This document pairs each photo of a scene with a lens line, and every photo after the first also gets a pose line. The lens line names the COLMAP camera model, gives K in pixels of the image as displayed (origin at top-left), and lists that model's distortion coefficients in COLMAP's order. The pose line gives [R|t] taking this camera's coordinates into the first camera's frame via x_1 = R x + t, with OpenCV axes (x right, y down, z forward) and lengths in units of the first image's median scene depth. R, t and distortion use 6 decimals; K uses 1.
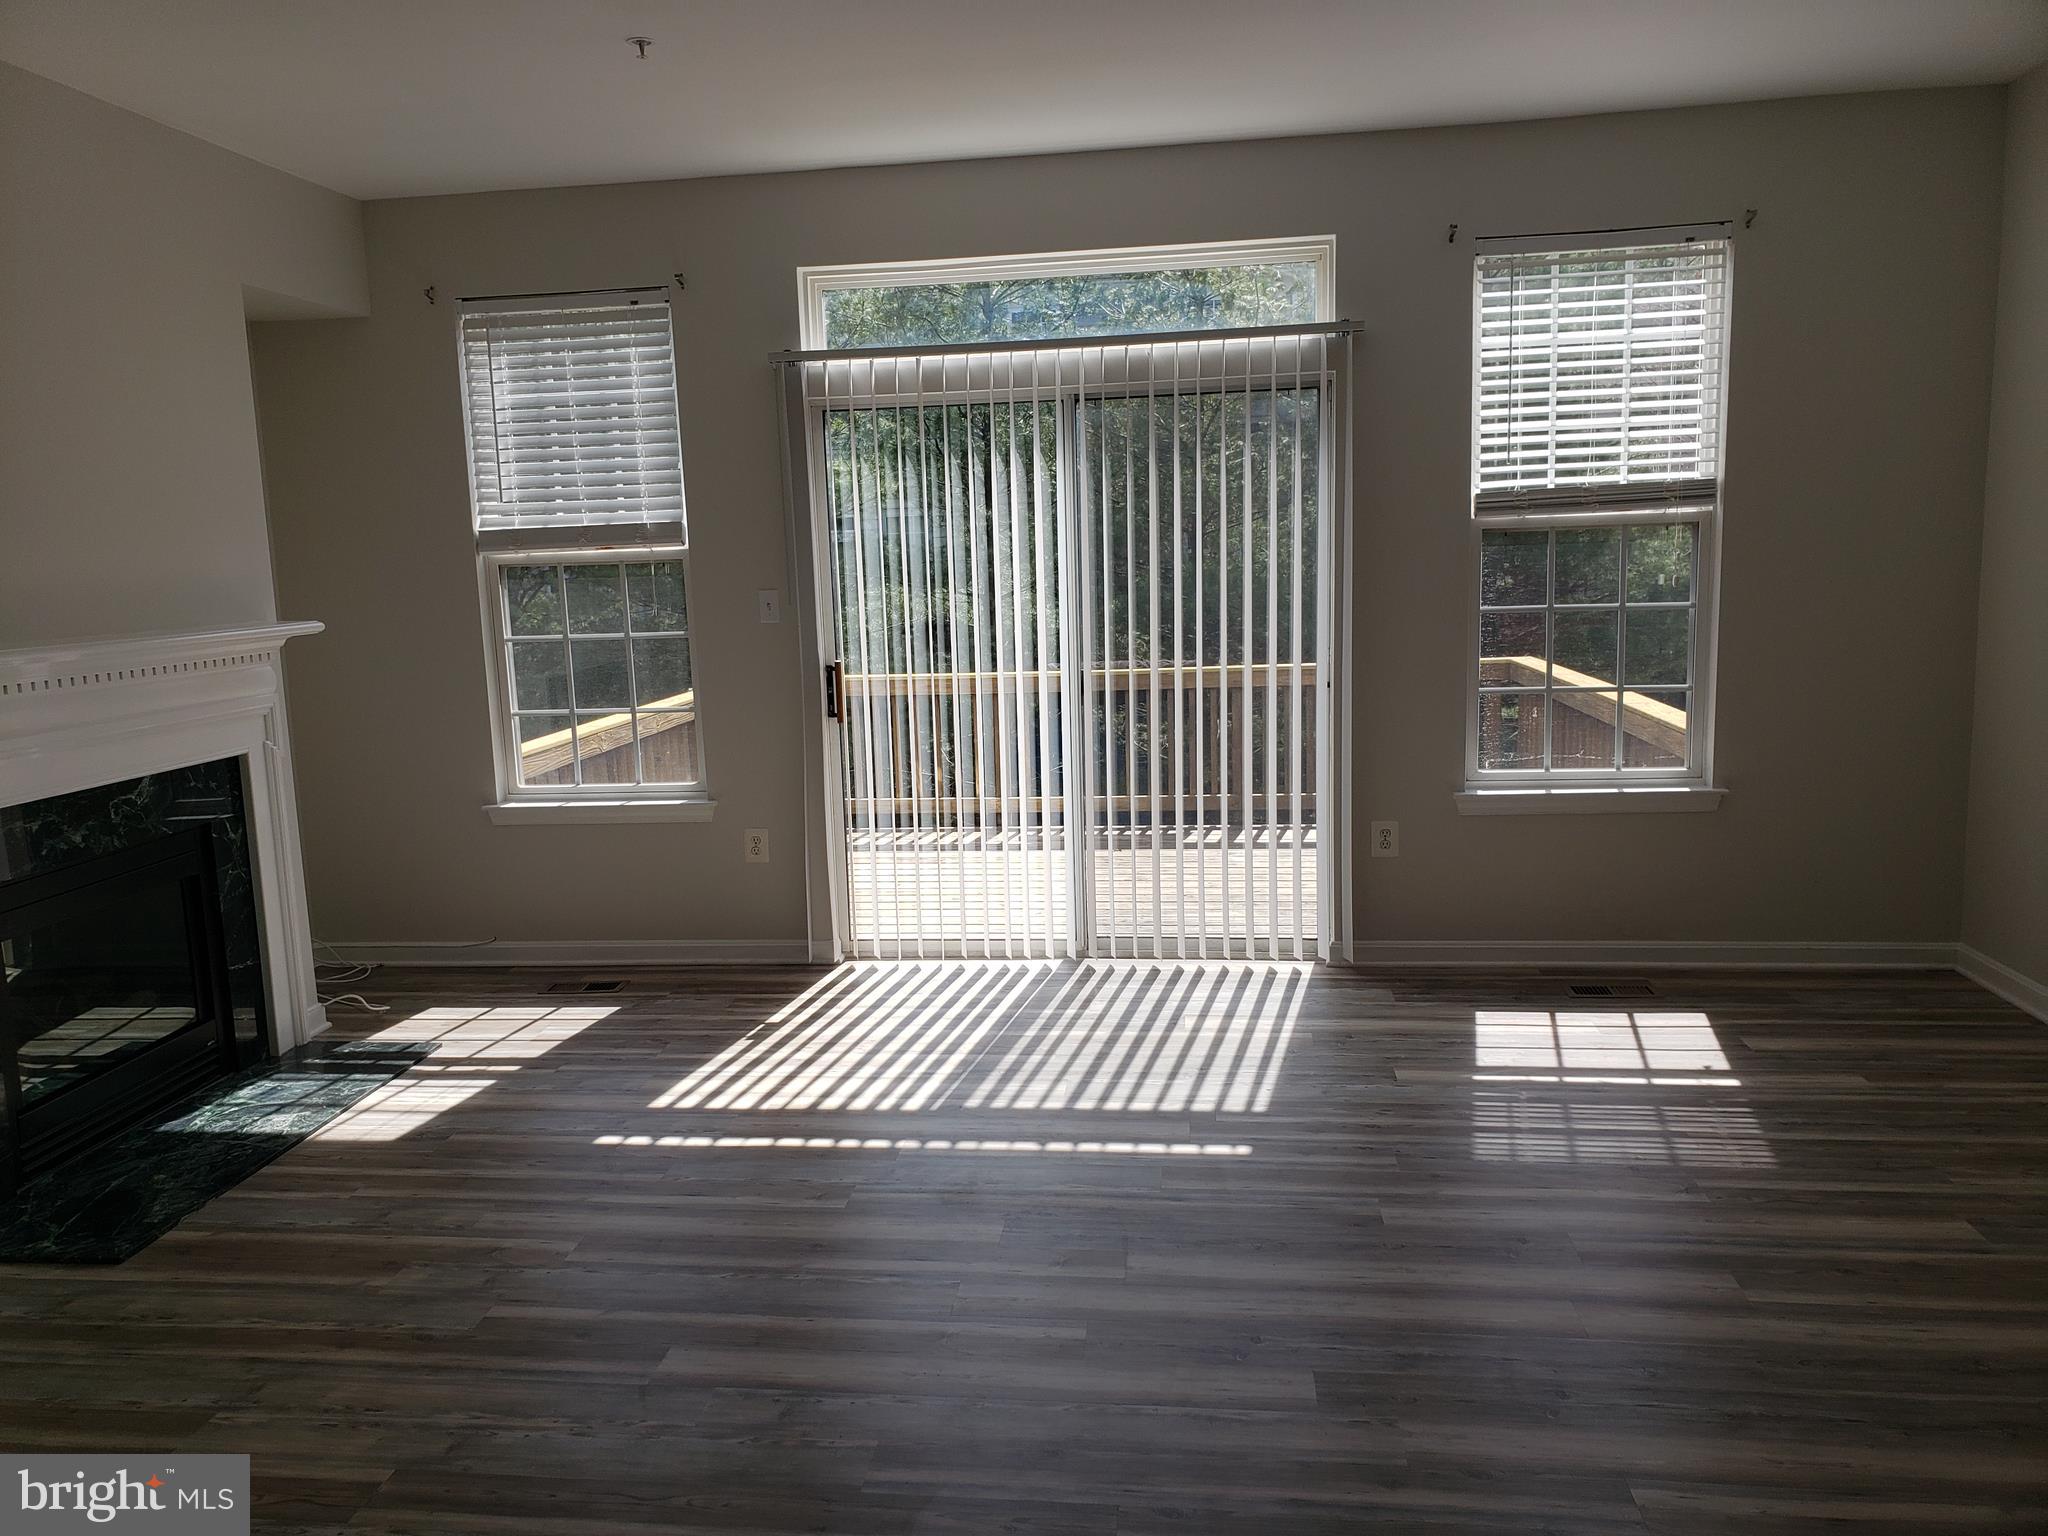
lens RADIAL K [[1580.6, 0, 990.3], [0, 1580.6, 793.4], [0, 0, 1]] dist [0.084593, -0.143564]
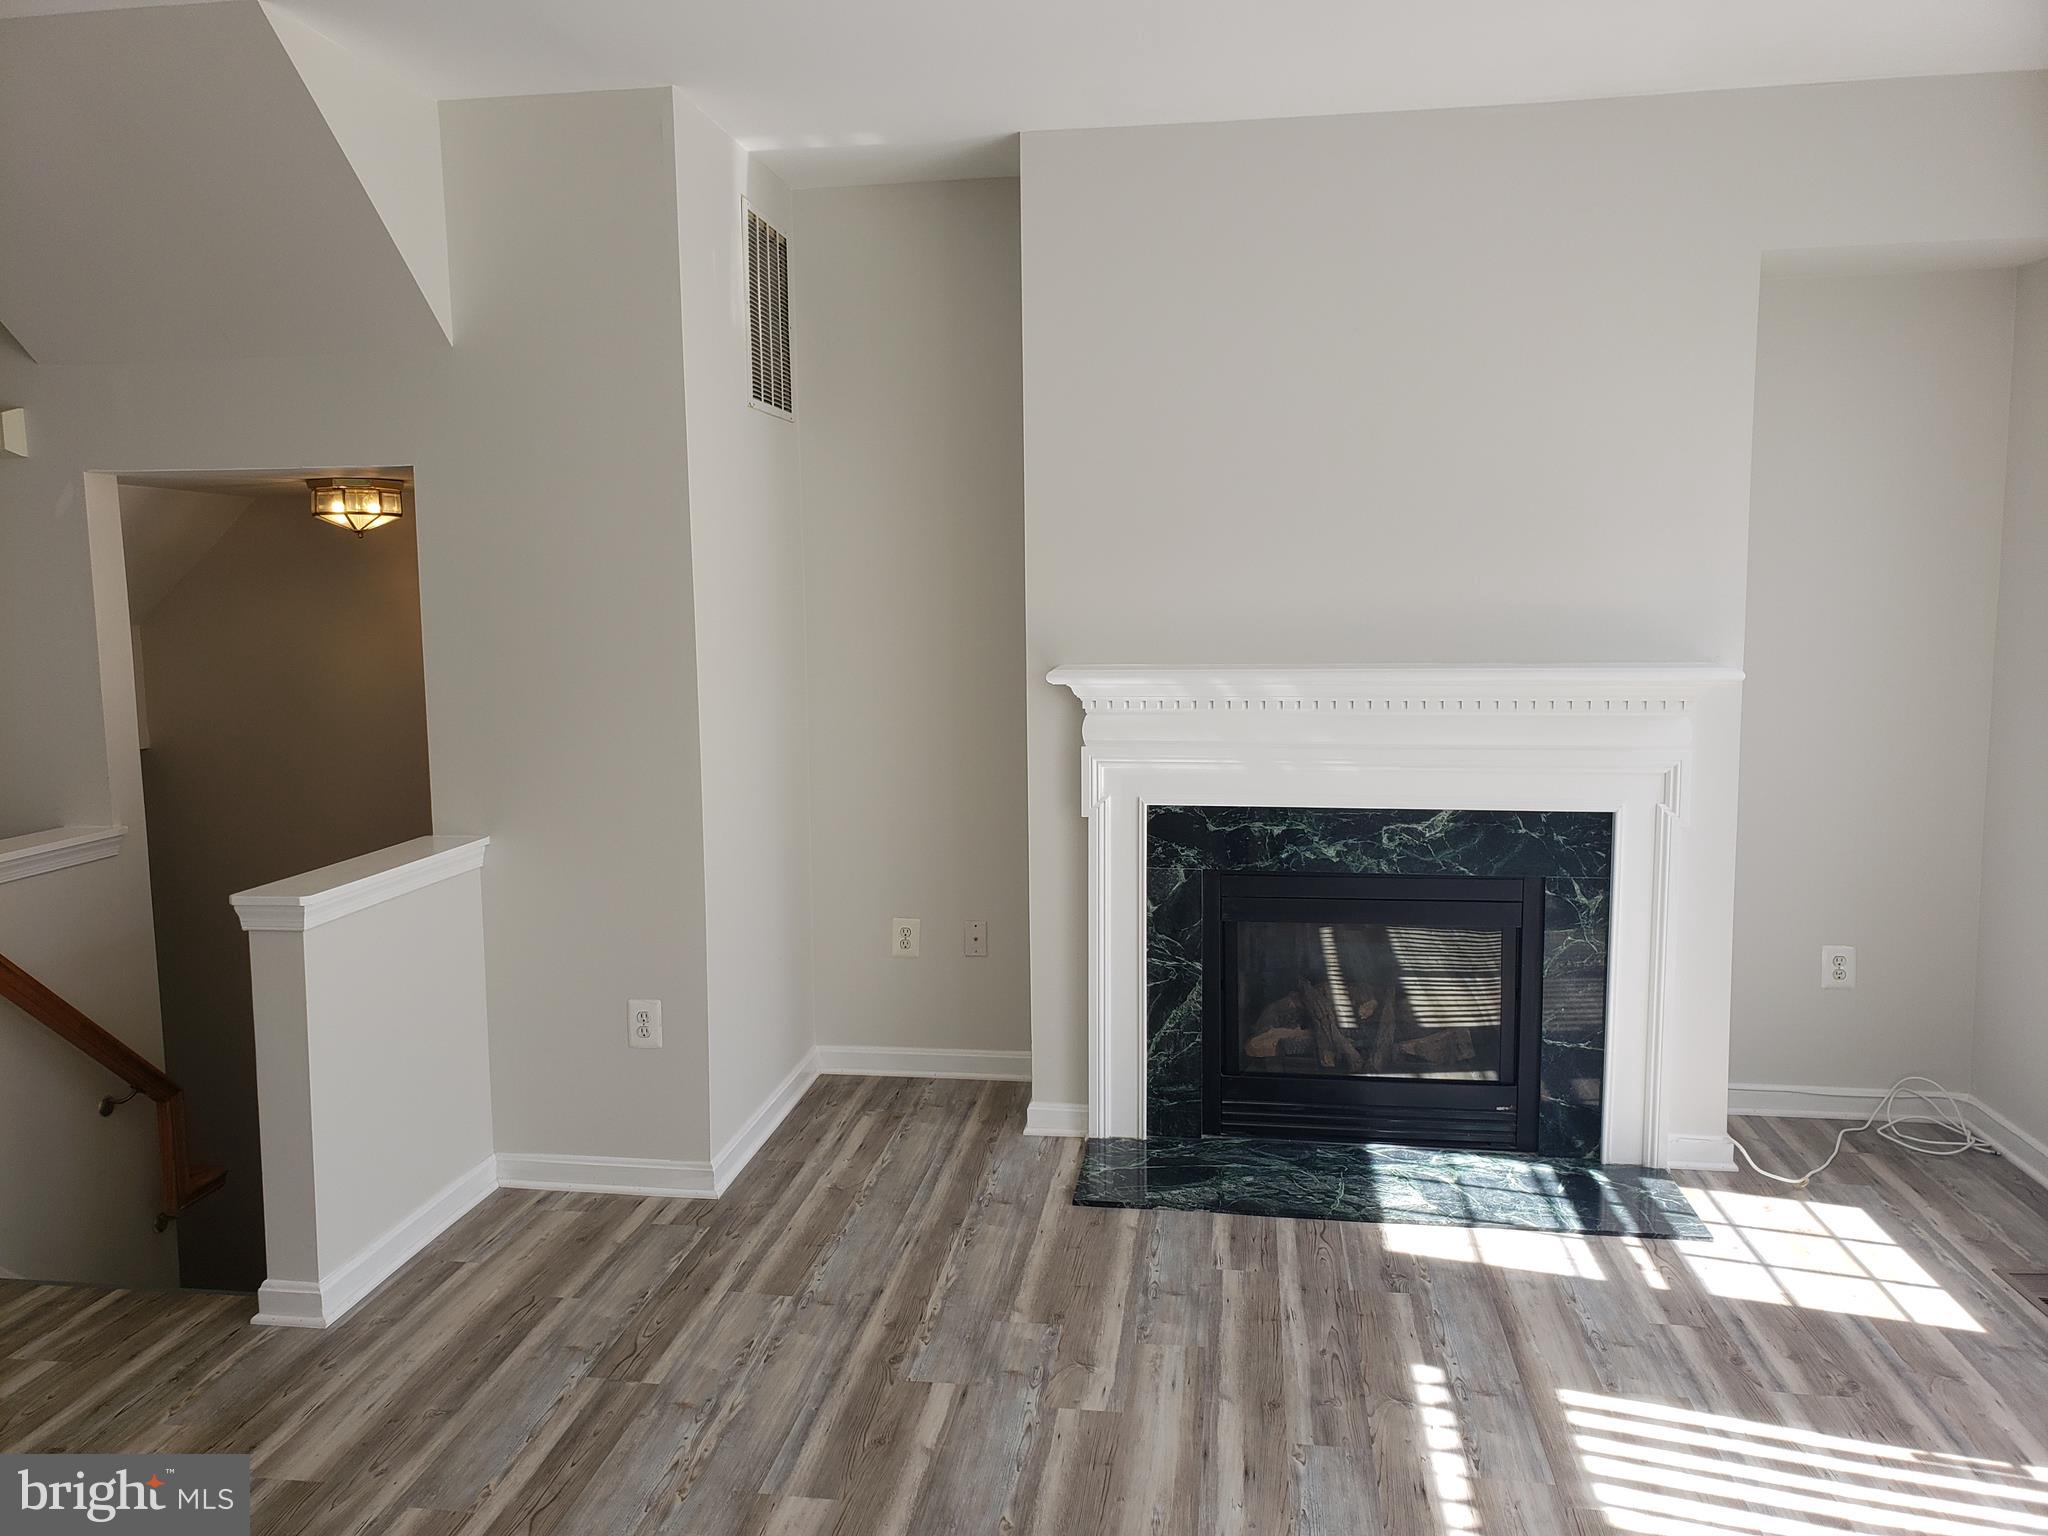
lens RADIAL K [[1612.0, 0, 975.4], [0, 1612.0, 766.4], [0, 0, 1]] dist [0.024327, 0.010231]
pose [[-0.037071, 0.147453, -0.988374, 0.398280], [-0.145805, 0.977672, 0.151325, -0.127787], [0.988619, 0.149720, -0.014744, 0.646994]]
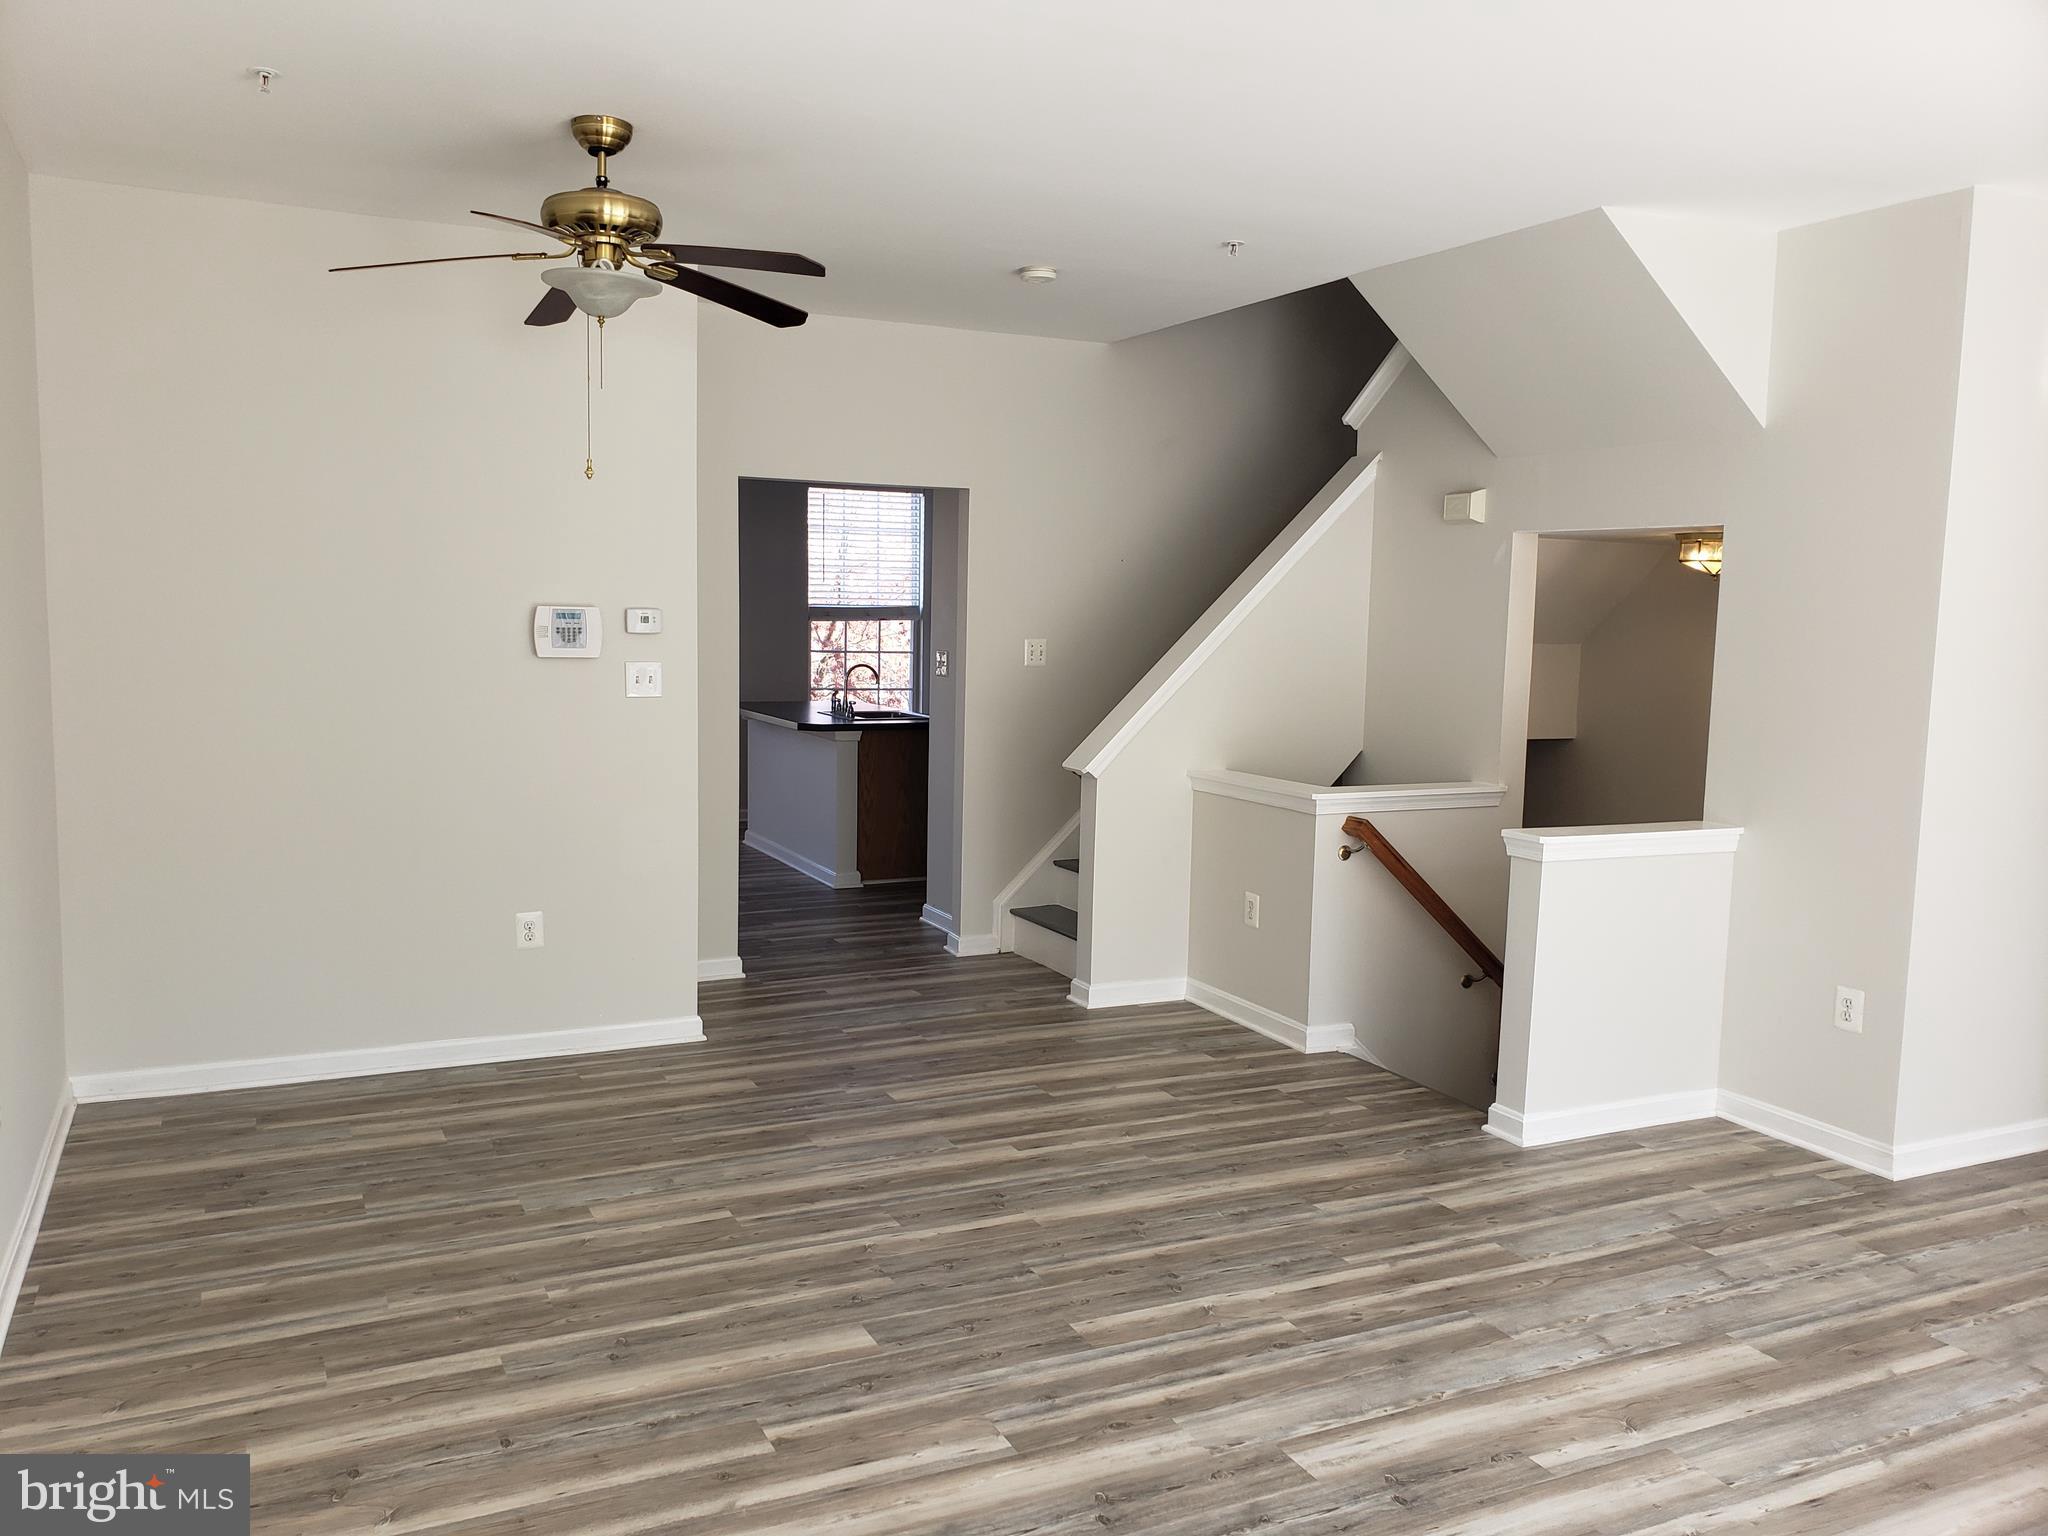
lens RADIAL K [[1589.3, 0, 983.0], [0, 1589.3, 773.4], [0, 0, 1]] dist [0.019131, -0.001006]
pose [[-0.842230, 0.071742, -0.534323, 0.524131], [-0.080639, 0.963193, 0.256432, -0.181416], [0.533053, 0.259062, -0.805445, 0.939863]]
